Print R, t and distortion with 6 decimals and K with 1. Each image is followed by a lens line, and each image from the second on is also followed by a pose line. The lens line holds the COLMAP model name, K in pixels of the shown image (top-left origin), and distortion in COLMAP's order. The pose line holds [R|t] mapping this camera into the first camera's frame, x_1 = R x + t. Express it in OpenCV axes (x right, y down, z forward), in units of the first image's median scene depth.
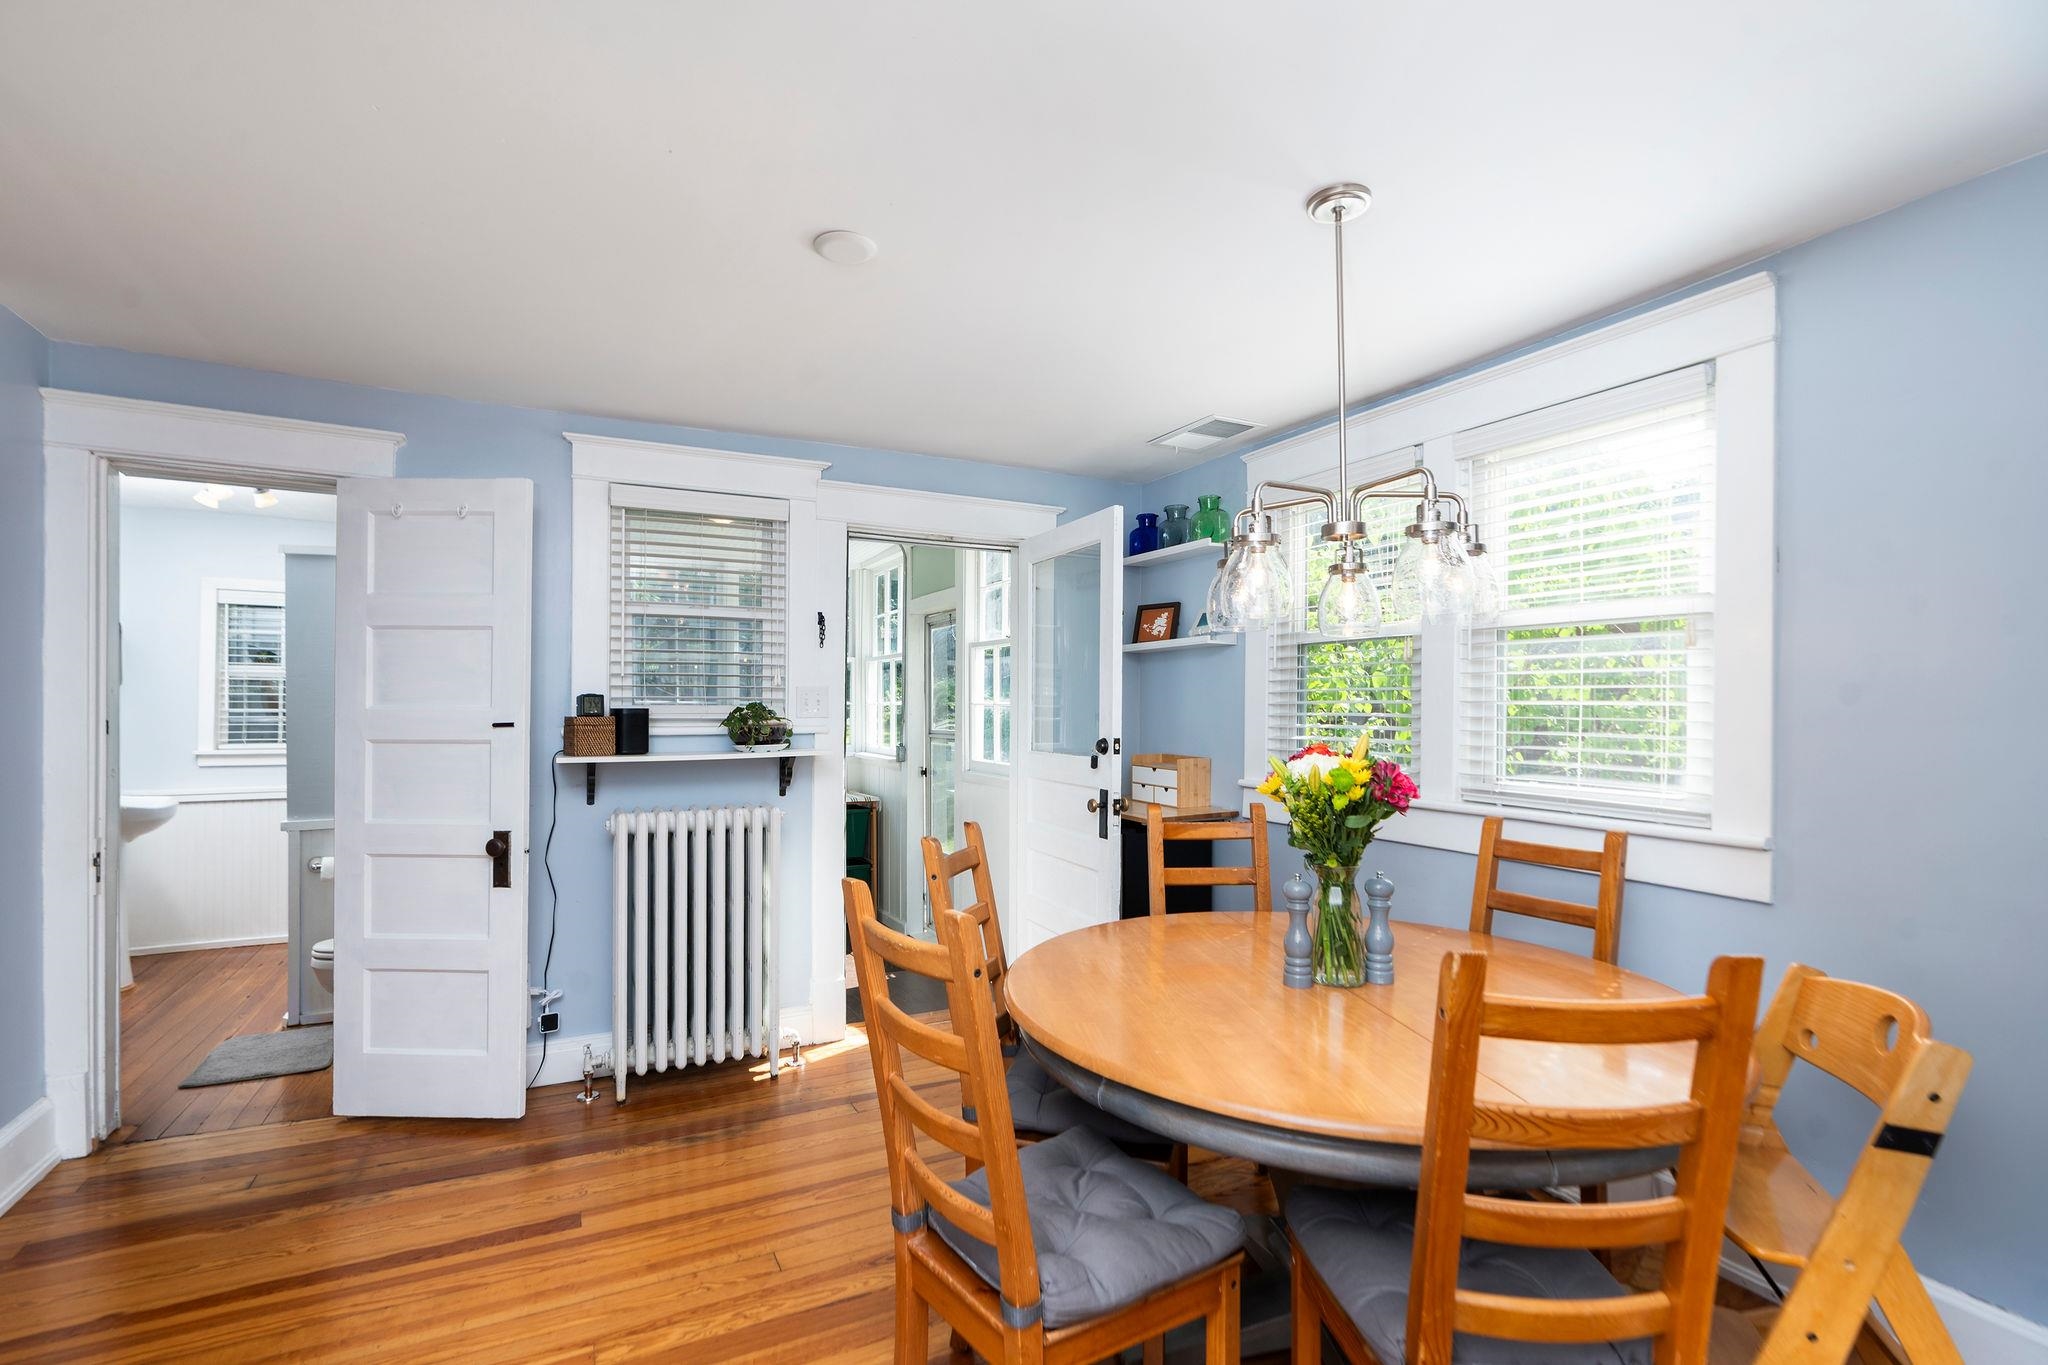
lens RADIAL K [[934.3, 0, 1024.6], [0, 934.3, 699.7], [0, 0, 1]] dist [-0.001696, -0.000330]
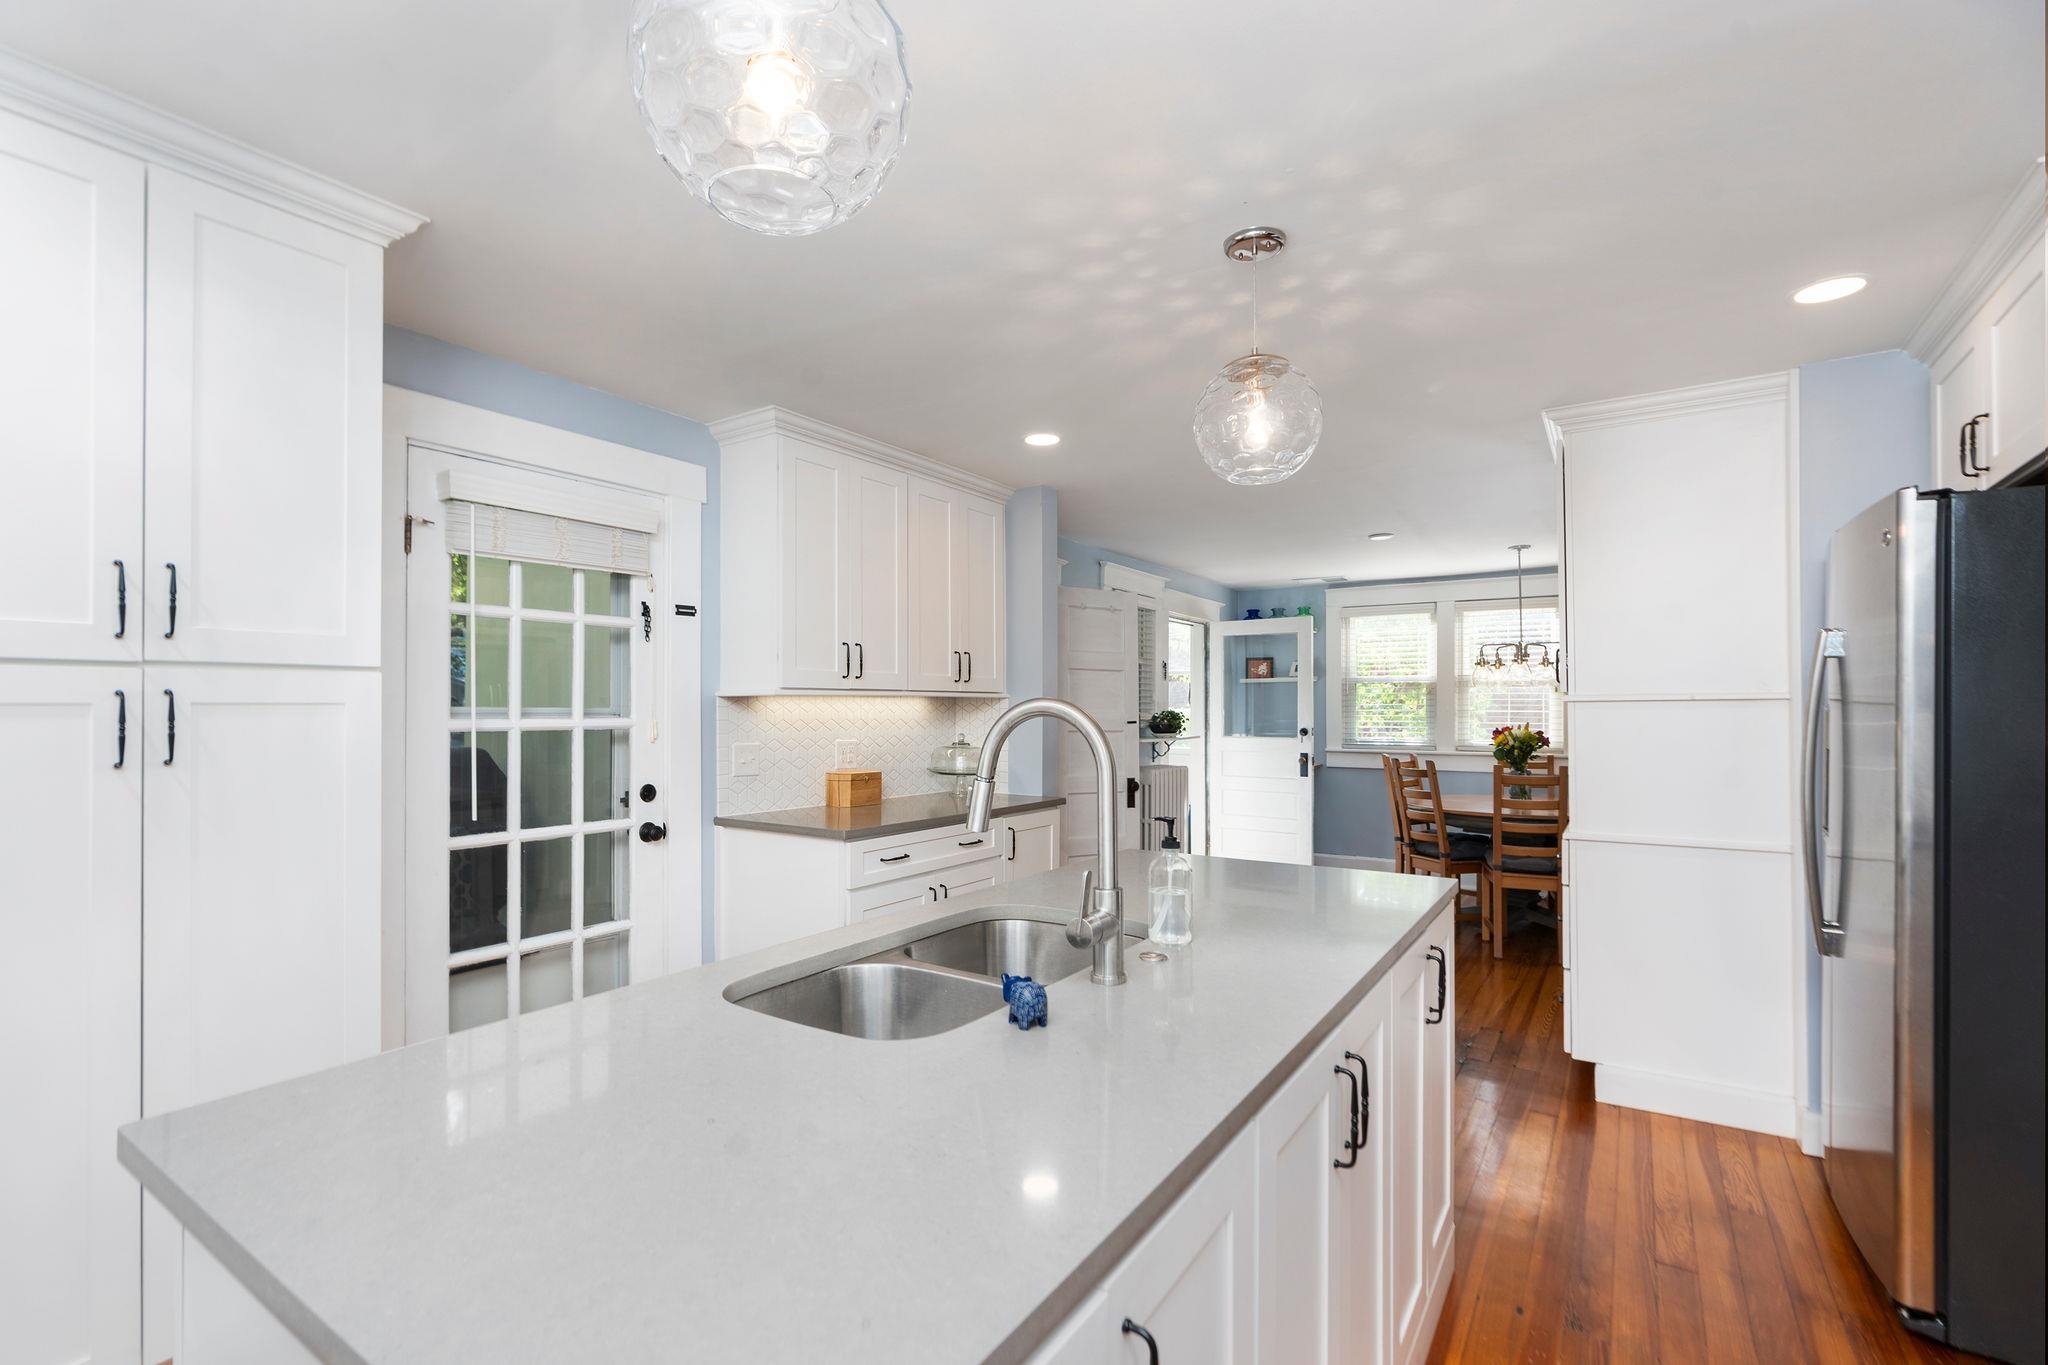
lens RADIAL K [[934.3, 0, 1019.7], [0, 934.3, 700.5], [0, 0, 1]] dist [-0.001696, -0.000330]
pose [[0.871519, 0.009458, 0.490271, -1.480449], [-0.008219, 0.999955, -0.004680, -0.005086], [-0.490293, 0.000049, 0.871557, -0.492409]]
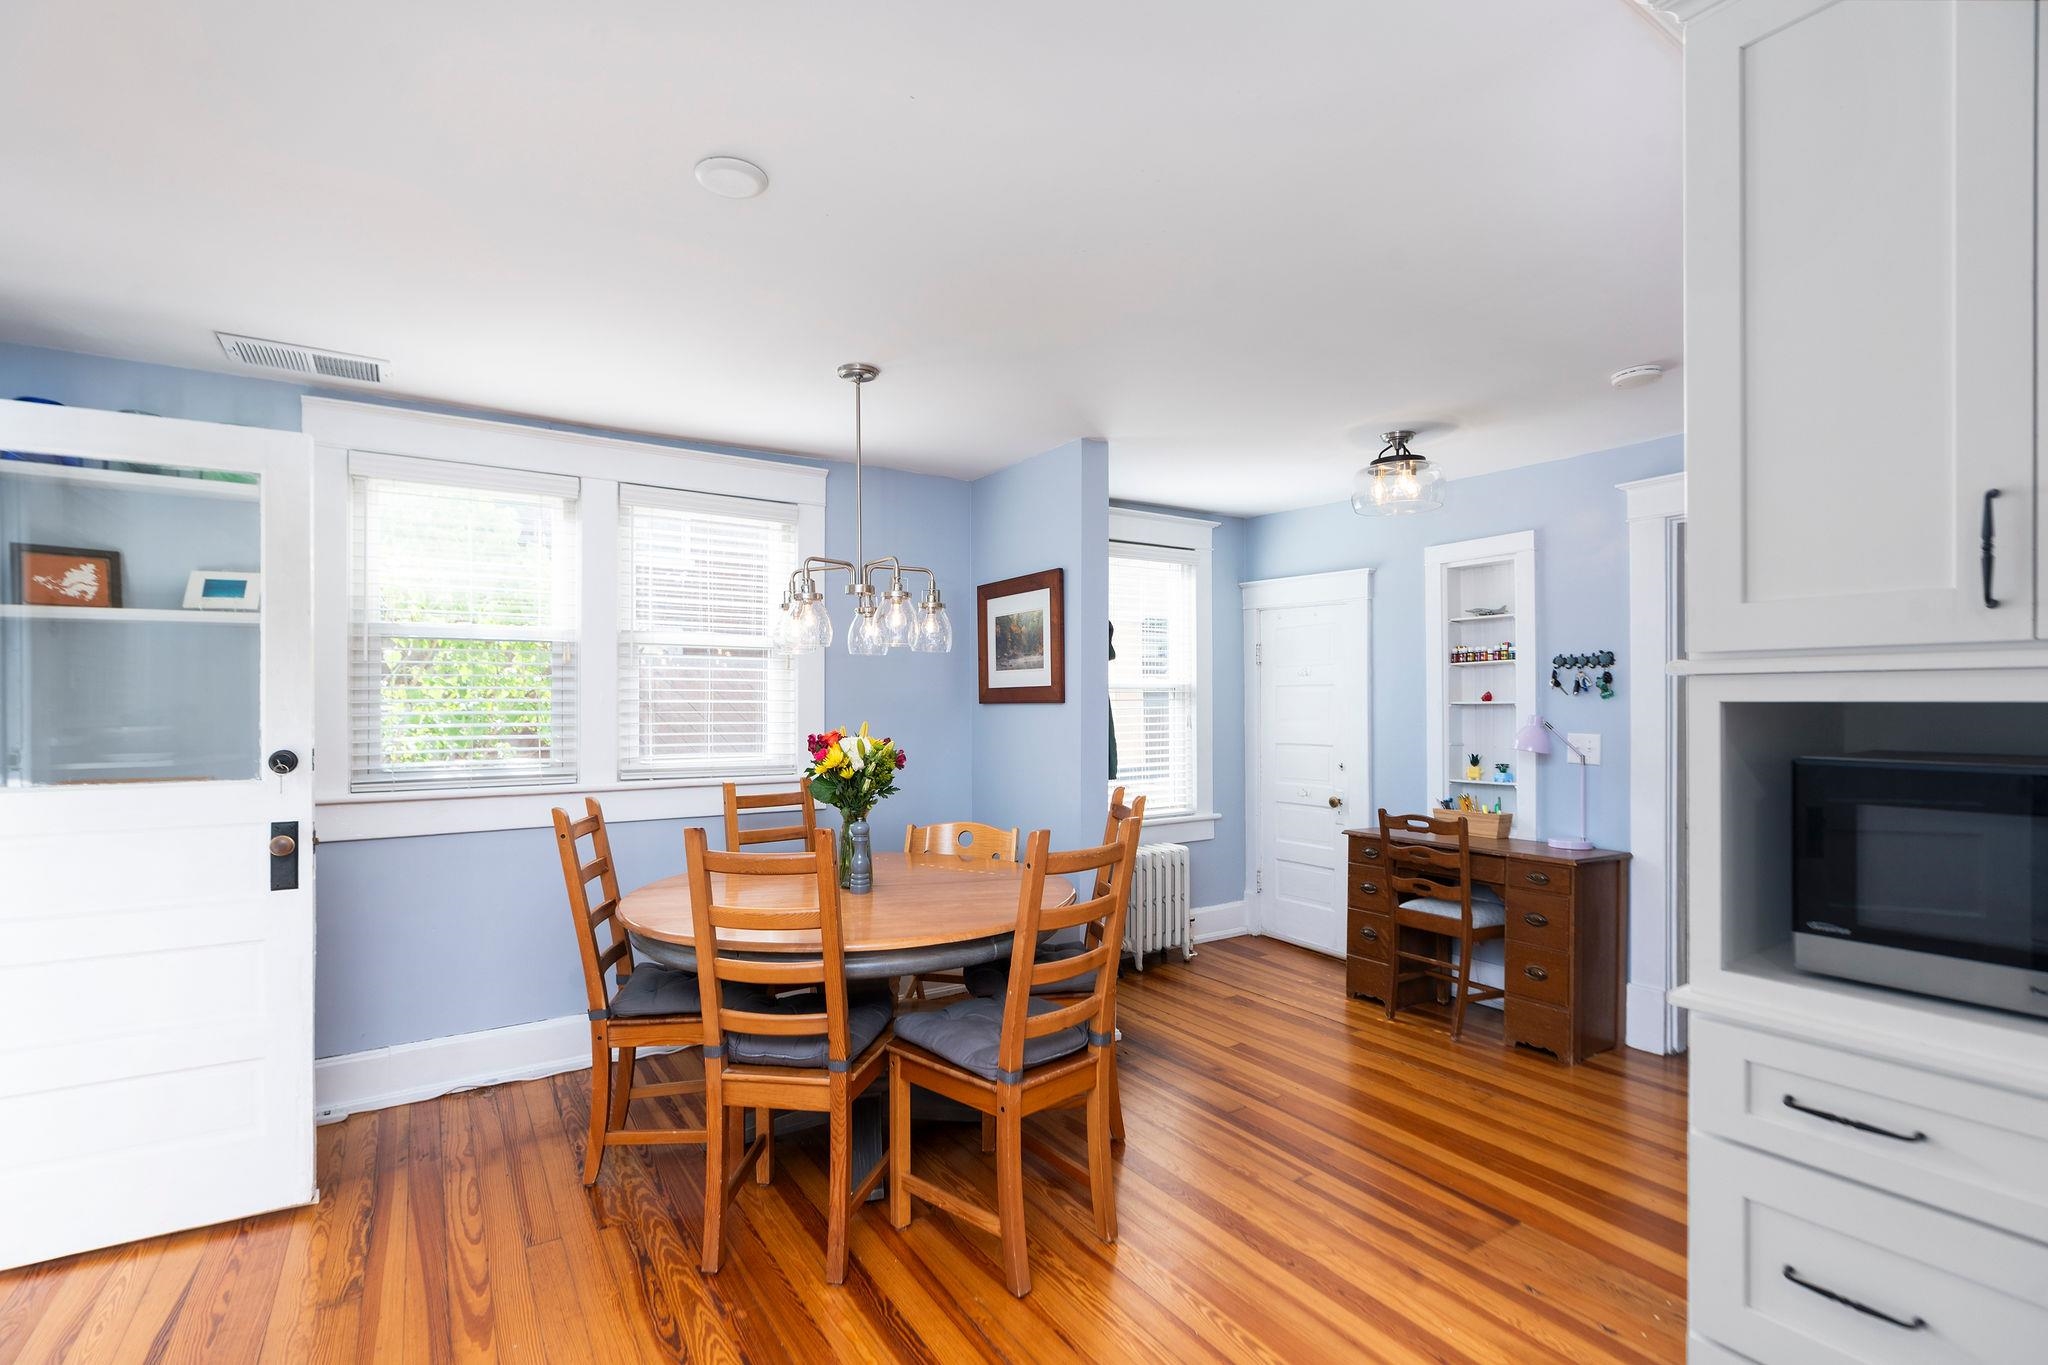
lens RADIAL K [[934.3, 0, 1034.3], [0, 934.3, 695.6], [0, 0, 1]] dist [-0.001696, -0.000330]
pose [[-0.092218, 0.002784, 0.995735, -0.698070], [-0.007551, 0.999965, -0.003496, -0.003537], [-0.995710, -0.007842, -0.092194, 0.484763]]
